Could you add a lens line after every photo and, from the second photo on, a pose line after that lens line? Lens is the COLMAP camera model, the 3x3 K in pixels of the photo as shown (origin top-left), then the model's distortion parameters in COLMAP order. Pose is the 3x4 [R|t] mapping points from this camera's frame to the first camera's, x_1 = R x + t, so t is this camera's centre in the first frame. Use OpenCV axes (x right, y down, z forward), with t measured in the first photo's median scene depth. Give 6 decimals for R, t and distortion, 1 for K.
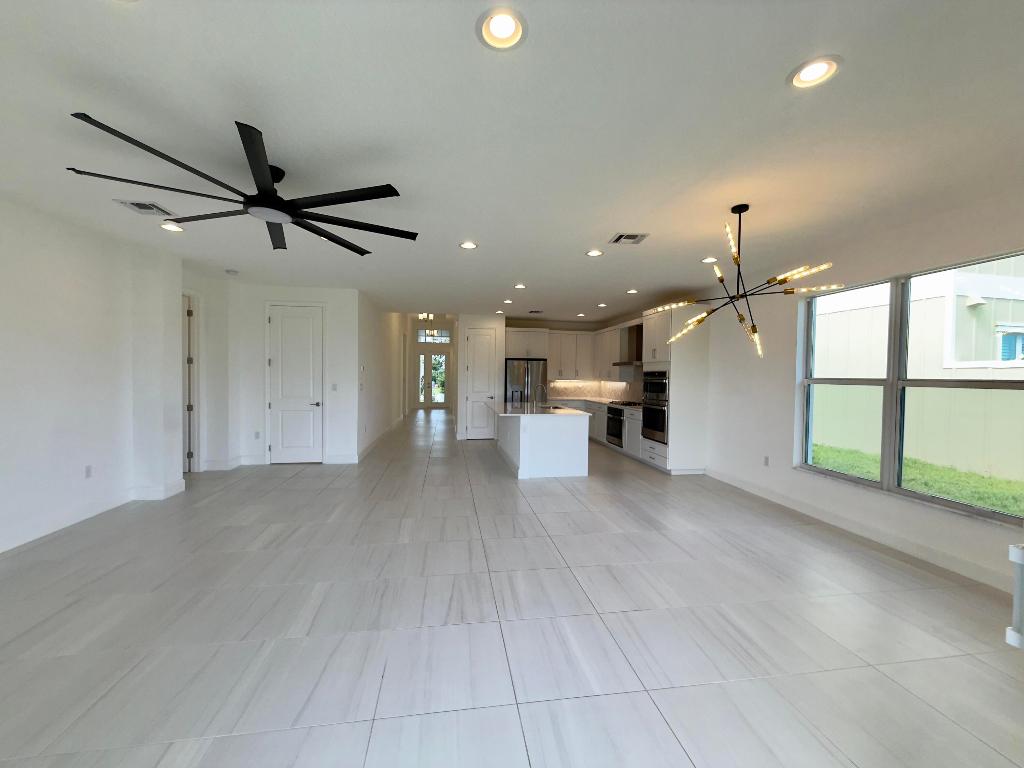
lens RADIAL K [[407.7, 0, 509.8], [0, 407.7, 384.0], [0, 0, 1]] dist [-0.003413, -0.000036]
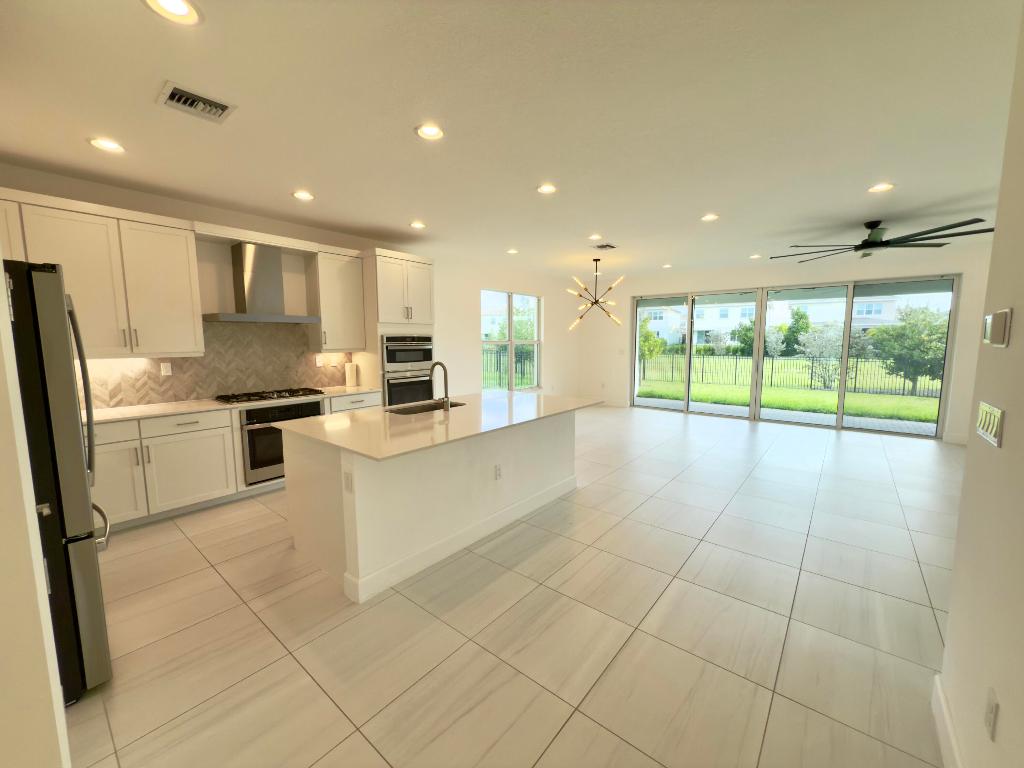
lens RADIAL K [[407.7, 0, 509.8], [0, 407.7, 384.0], [0, 0, 1]] dist [-0.003413, -0.000036]
pose [[-0.666788, -0.093815, 0.739319, -0.398182], [0.008803, 0.990984, 0.133689, -0.044495], [-0.745195, 0.095650, -0.659951, 1.472242]]
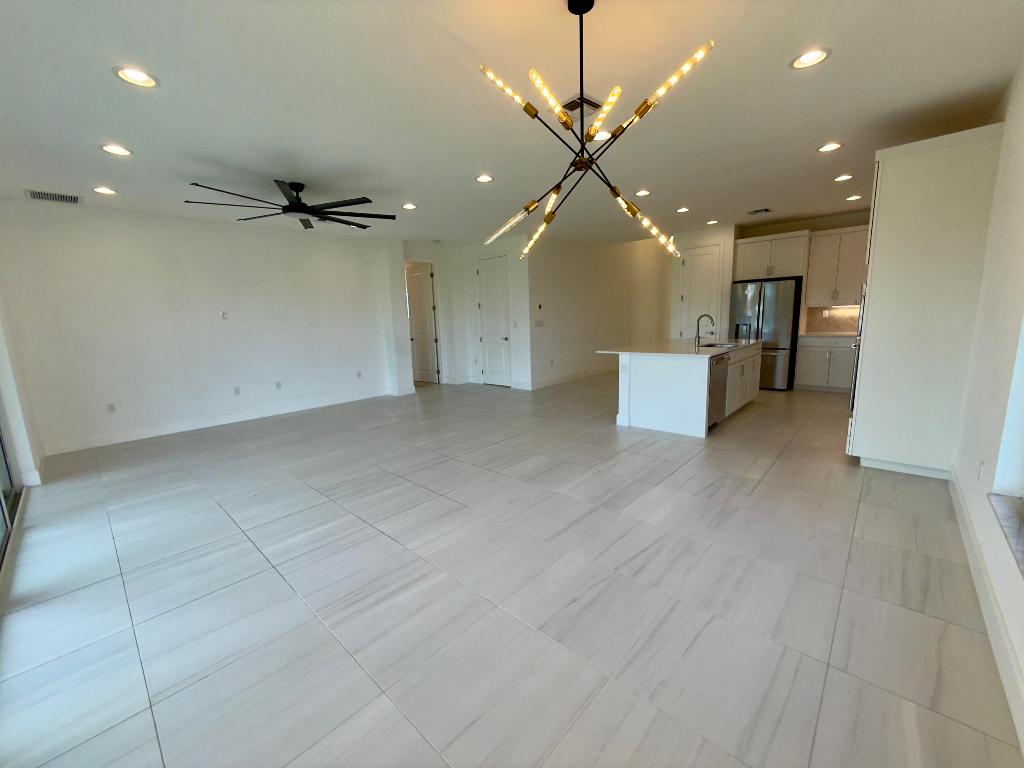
lens RADIAL K [[407.7, 0, 509.8], [0, 407.7, 384.0], [0, 0, 1]] dist [-0.003413, -0.000036]
pose [[0.618411, 0.093492, -0.780274, 0.530342], [0.028660, 0.989554, 0.141282, 0.012242], [0.785332, -0.109733, 0.609272, 0.269713]]
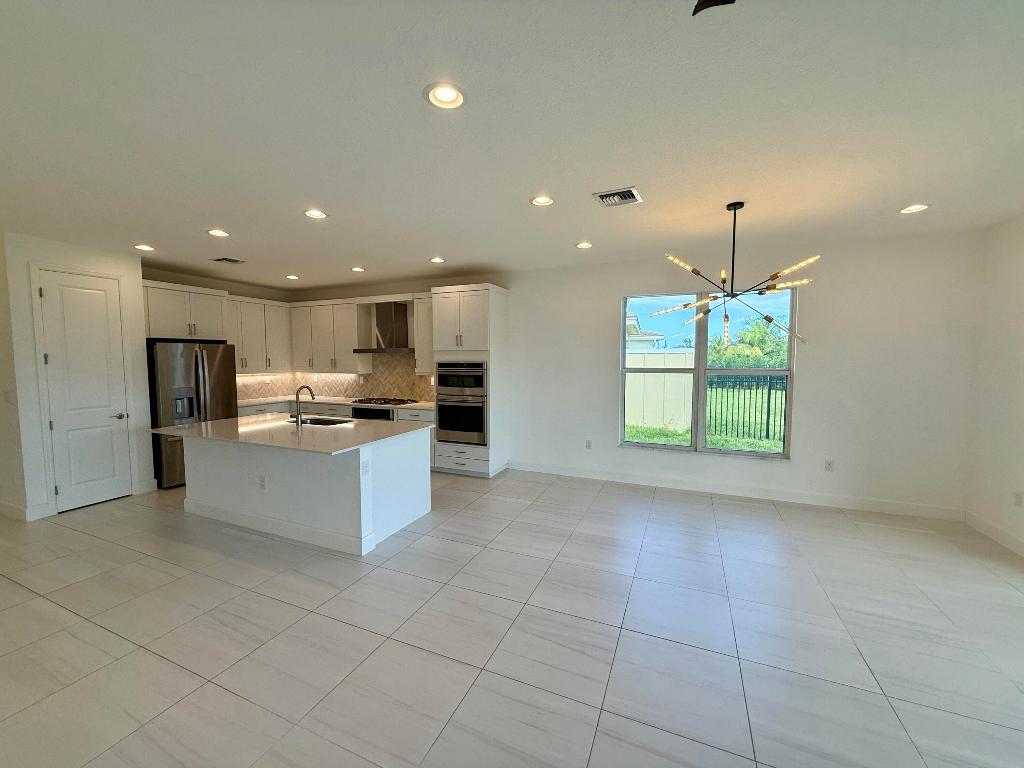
lens RADIAL K [[407.7, 0, 509.8], [0, 407.7, 384.0], [0, 0, 1]] dist [-0.003413, -0.000036]
pose [[0.534178, -0.068829, 0.842566, -0.317830], [0.027192, 0.997563, 0.064251, -0.038929], [-0.844935, -0.011411, 0.534748, 0.491069]]
